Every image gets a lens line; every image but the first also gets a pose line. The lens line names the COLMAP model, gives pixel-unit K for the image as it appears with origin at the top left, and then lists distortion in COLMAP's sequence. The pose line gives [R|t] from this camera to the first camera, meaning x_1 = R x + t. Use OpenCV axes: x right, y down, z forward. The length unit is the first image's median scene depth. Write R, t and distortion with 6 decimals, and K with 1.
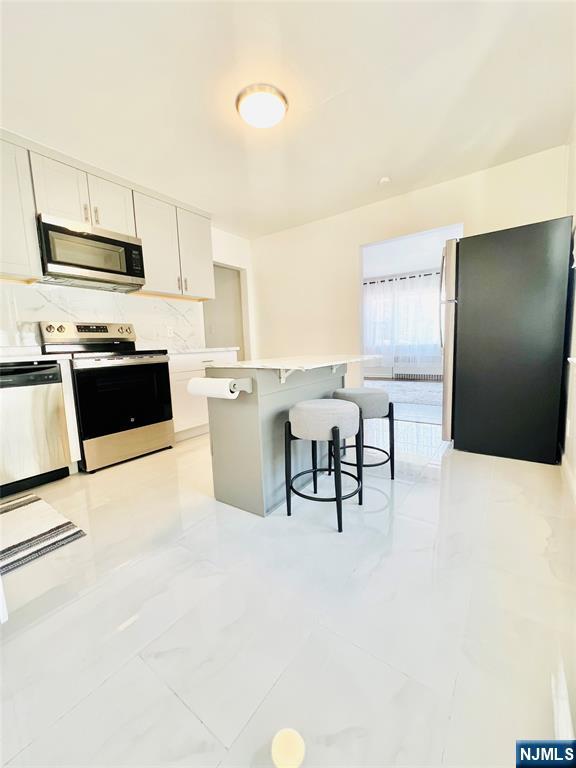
lens RADIAL K [[310.0, 0, 288.8], [0, 310.0, 382.3], [0, 0, 1]] dist [-0.000333, -0.000004]
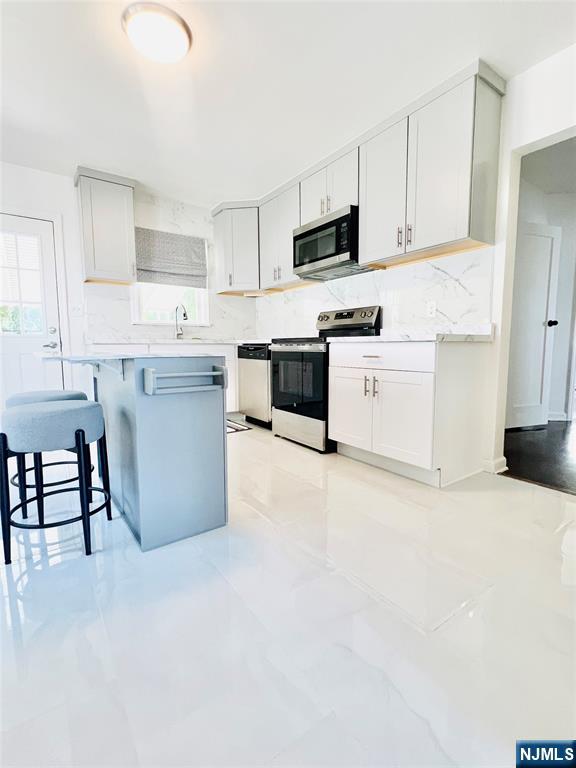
lens RADIAL K [[360.0, 0, 288.5], [0, 360.0, 384.5], [0, 0, 1]] dist [0.000608, 0.000014]
pose [[-0.309521, 0.147086, -0.939448, 0.560759], [-0.091152, 0.978825, 0.183284, -0.150688], [0.946514, 0.142363, -0.289560, 1.200741]]
